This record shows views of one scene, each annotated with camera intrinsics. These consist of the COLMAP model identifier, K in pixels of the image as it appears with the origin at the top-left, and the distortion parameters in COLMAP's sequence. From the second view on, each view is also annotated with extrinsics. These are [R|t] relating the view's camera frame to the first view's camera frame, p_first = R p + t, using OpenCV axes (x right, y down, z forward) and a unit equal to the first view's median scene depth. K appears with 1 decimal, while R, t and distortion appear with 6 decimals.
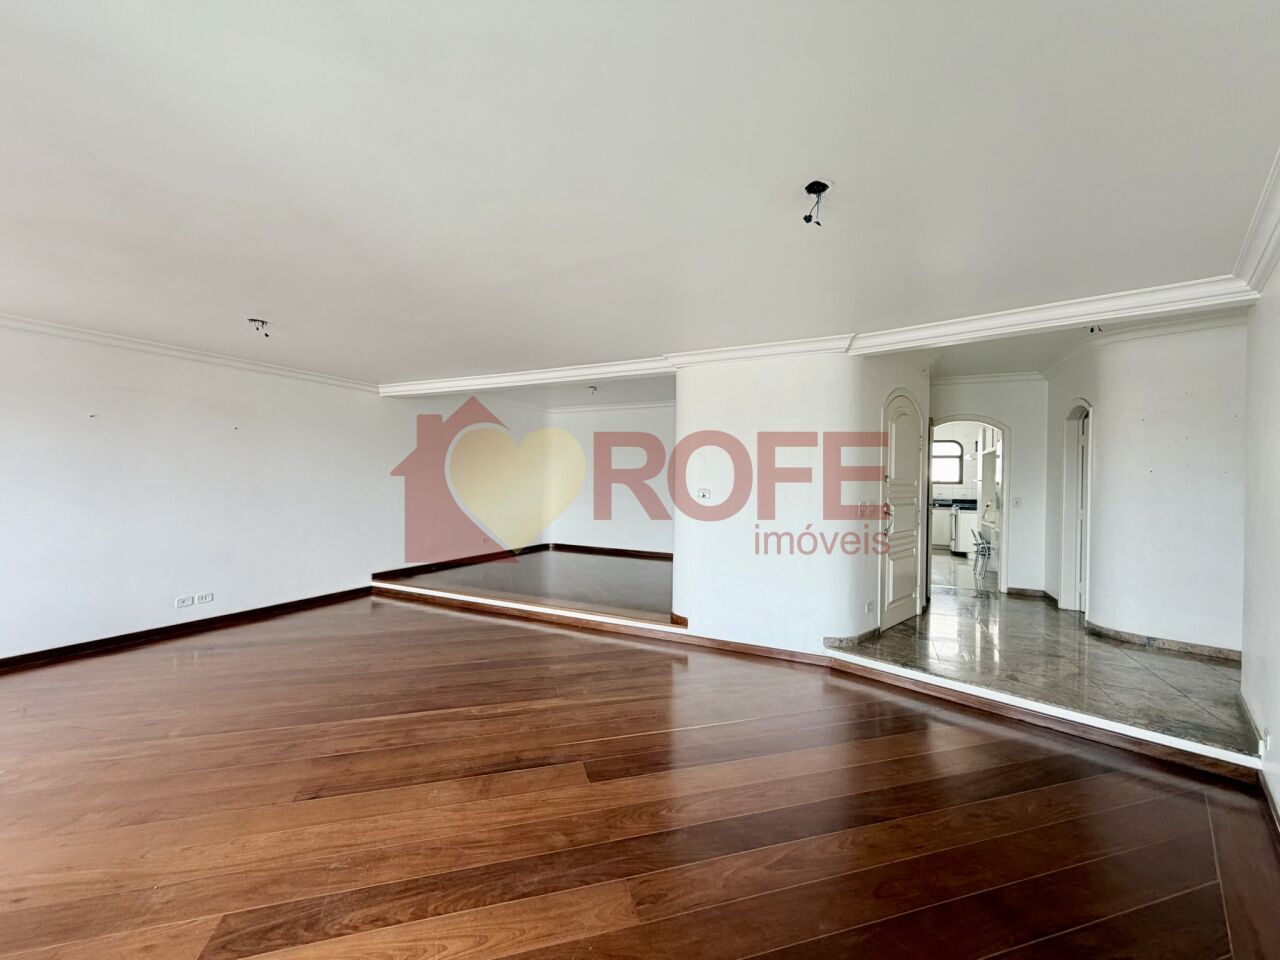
lens RADIAL K [[506.4, 0, 640.0], [0, 506.4, 480.0], [0, 0, 1]] dist [0.002551, 0.000062]
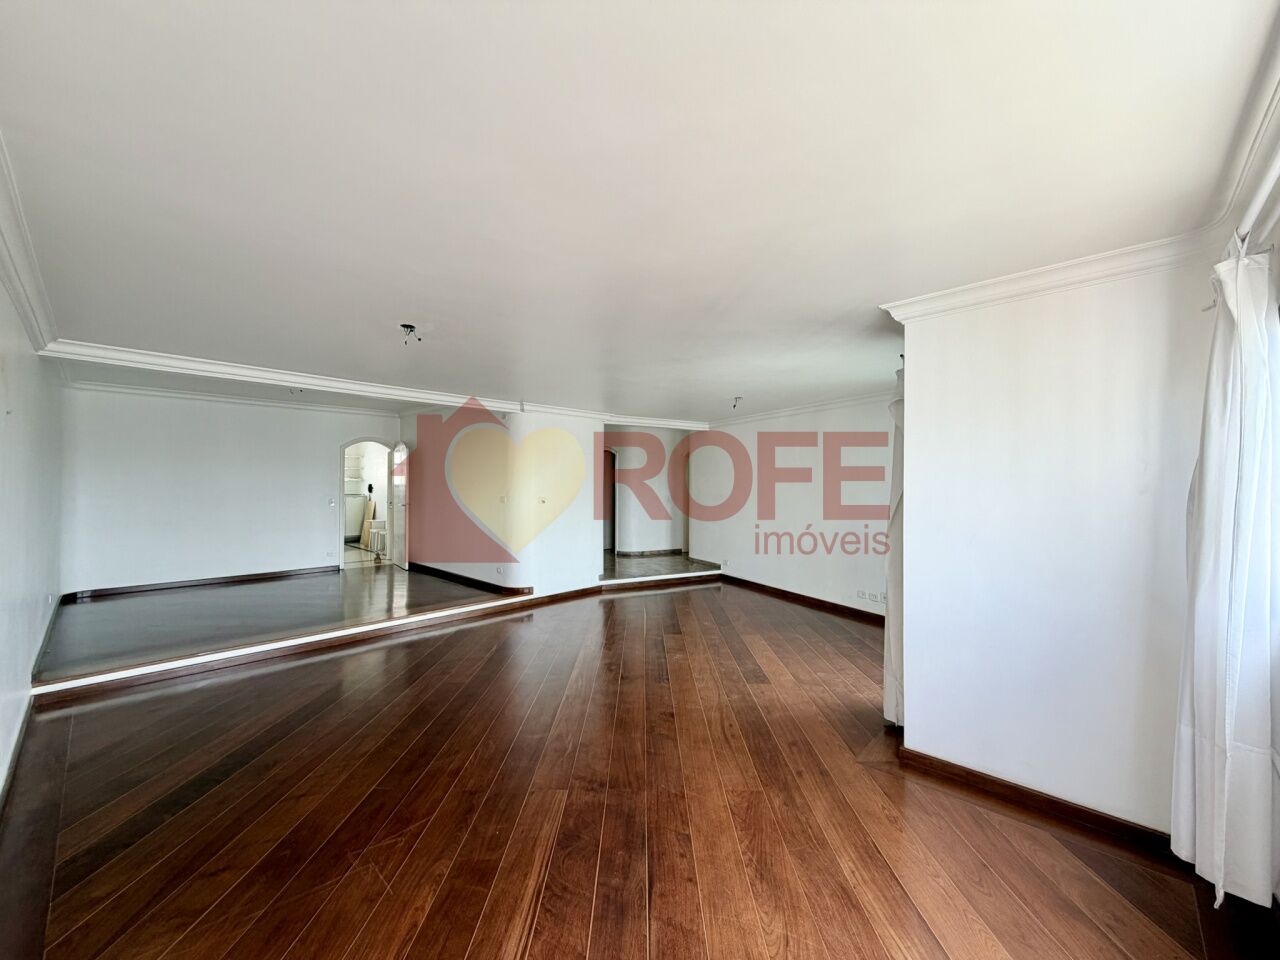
lens RADIAL K [[506.4, 0, 640.0], [0, 506.4, 480.0], [0, 0, 1]] dist [0.002551, 0.000062]
pose [[0.302659, -0.007175, 0.953072, -0.766226], [-0.009237, 0.999903, 0.010461, -0.031998], [-0.953054, -0.011969, 0.302564, 0.178185]]
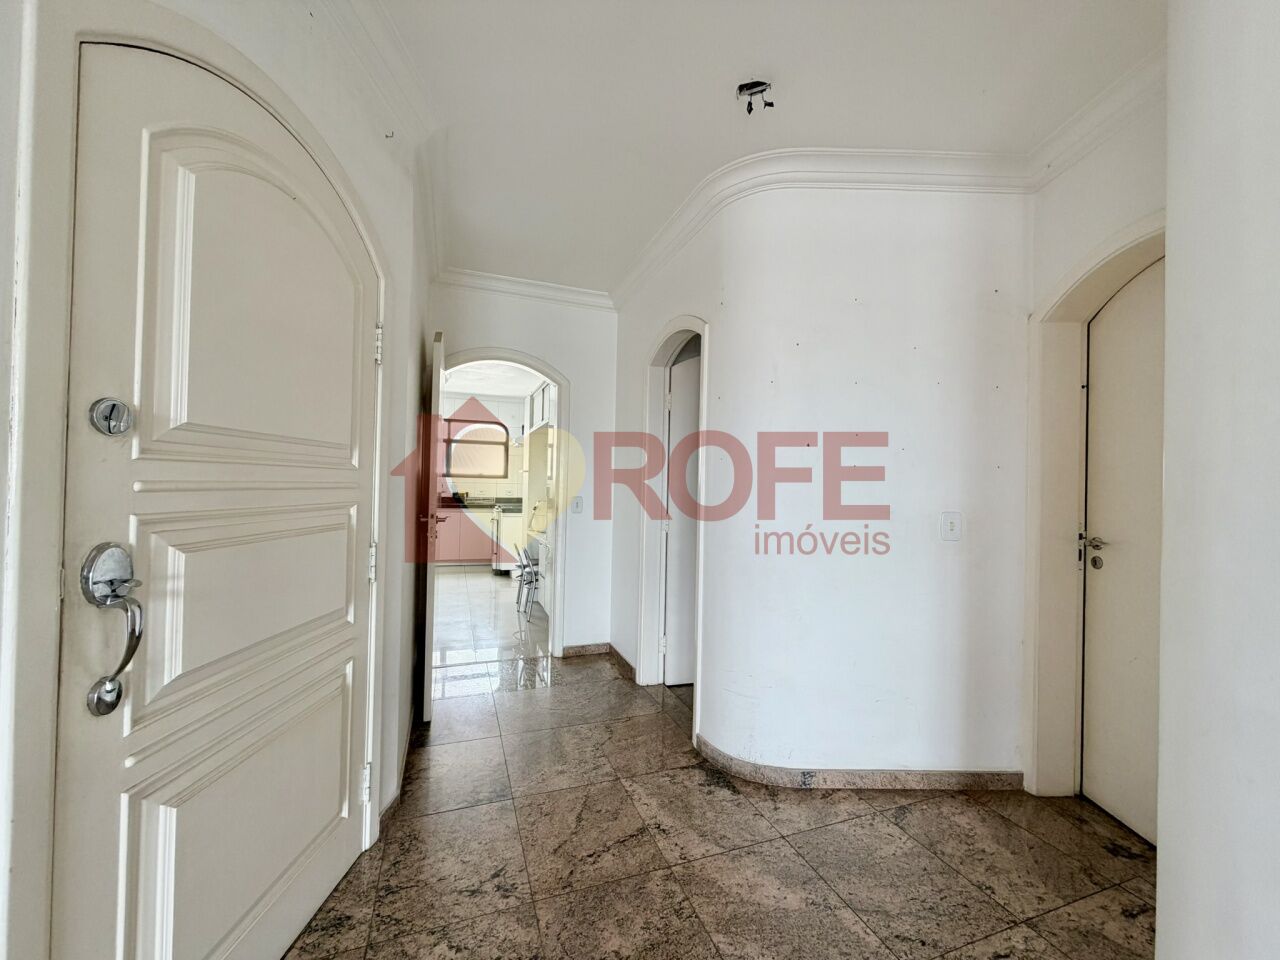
lens RADIAL K [[506.4, 0, 640.0], [0, 506.4, 480.0], [0, 0, 1]] dist [0.002551, 0.000062]
pose [[0.688906, 0.007078, 0.724816, 0.315773], [-0.010675, 0.999943, 0.000382, 0.012317], [-0.724772, -0.008001, 0.688943, 0.468869]]
